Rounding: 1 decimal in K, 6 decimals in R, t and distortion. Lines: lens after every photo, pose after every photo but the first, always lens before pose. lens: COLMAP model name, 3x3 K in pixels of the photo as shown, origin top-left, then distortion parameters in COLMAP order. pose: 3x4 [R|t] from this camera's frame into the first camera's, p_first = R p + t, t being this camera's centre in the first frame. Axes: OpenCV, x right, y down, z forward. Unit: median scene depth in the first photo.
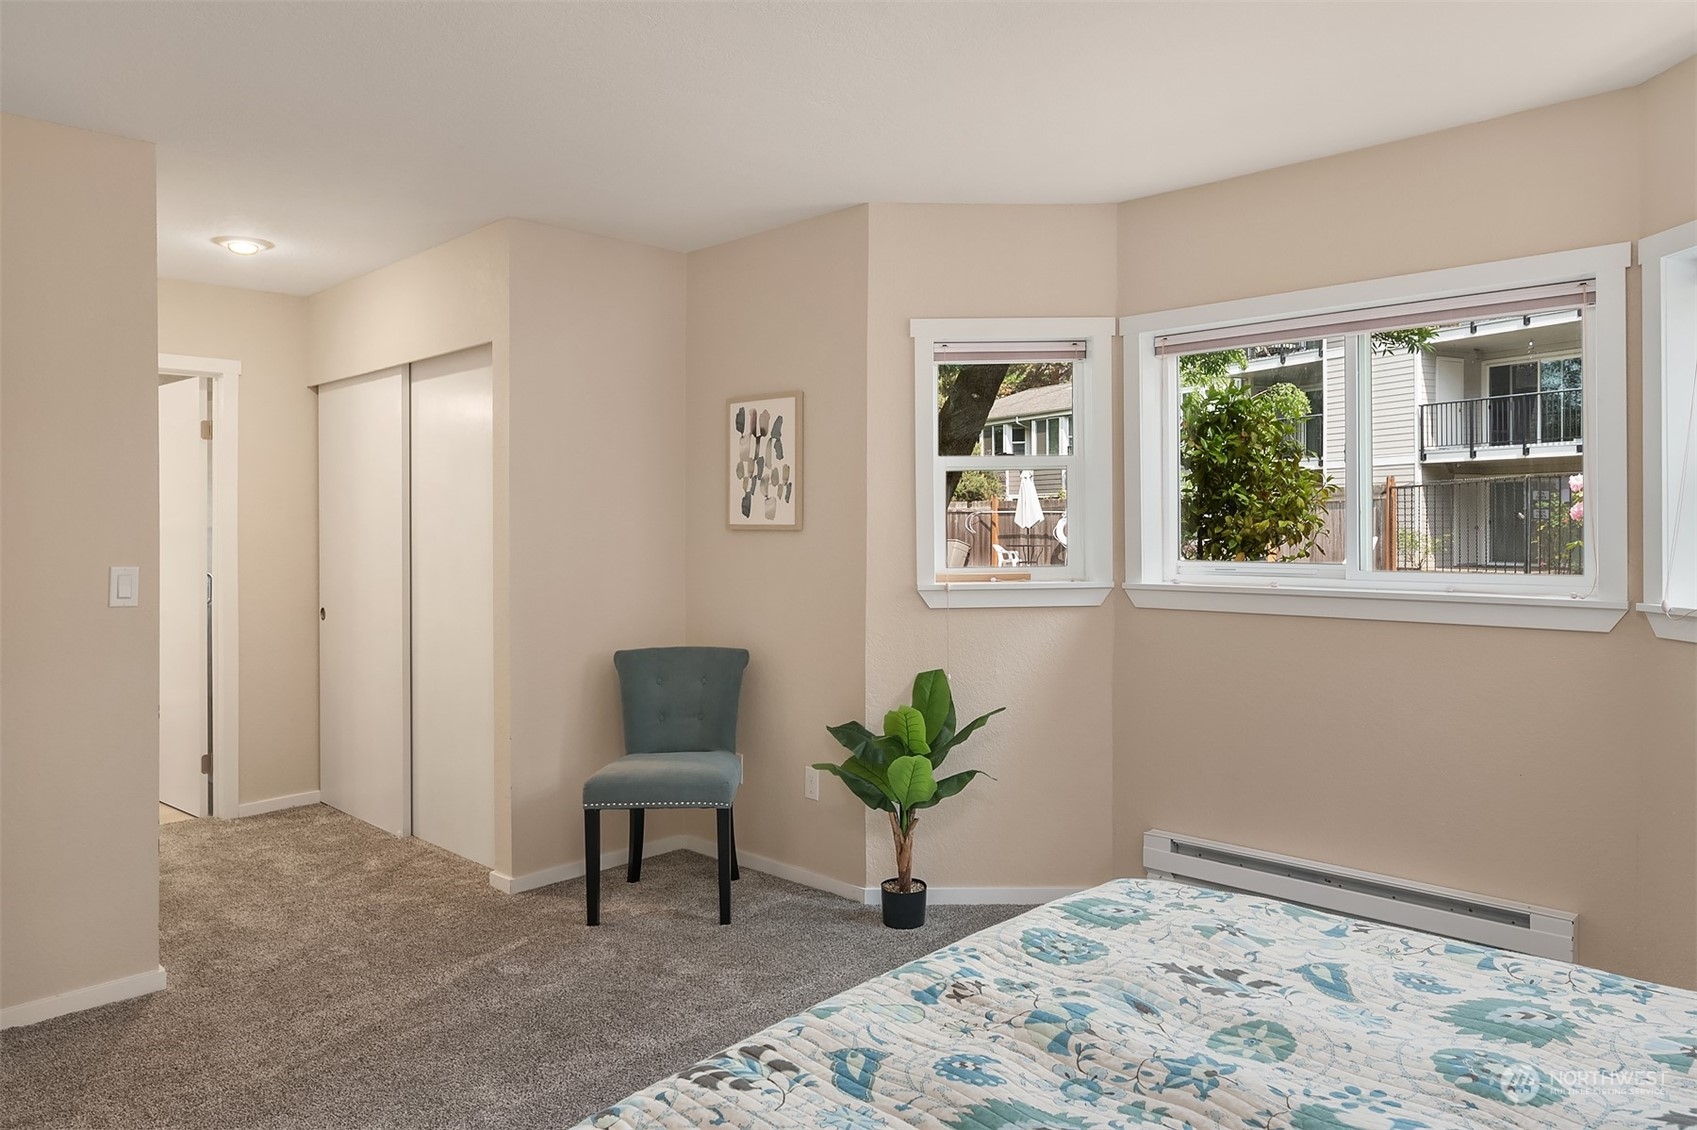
lens RADIAL K [[1077.3, 0, 816.1], [0, 1077.3, 528.3], [0, 0, 1]] dist [-0.002308, -0.003247]
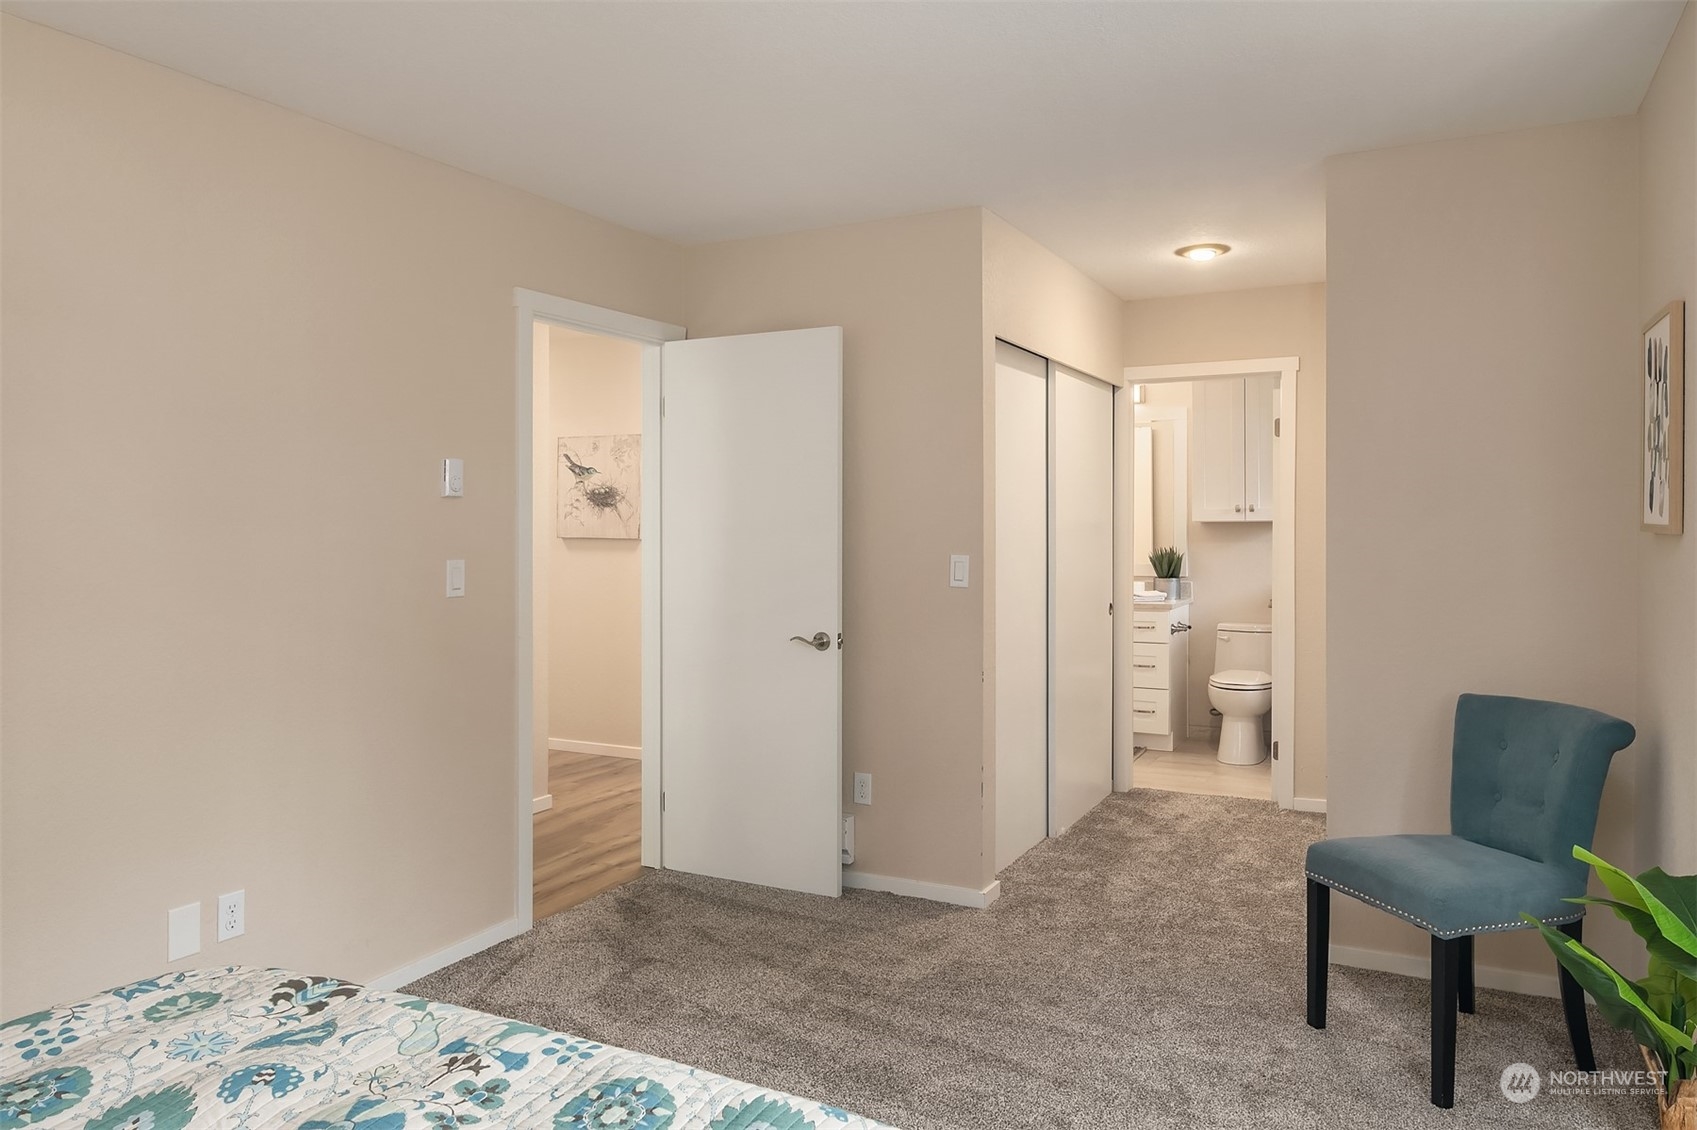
lens RADIAL K [[1077.3, 0, 816.1], [0, 1077.3, 528.3], [0, 0, 1]] dist [-0.002308, -0.003247]
pose [[0.333971, 0.013142, -0.942492, 0.849246], [-0.005305, 0.999913, 0.012063, -0.016306], [0.942568, 0.000971, 0.334012, 0.784583]]
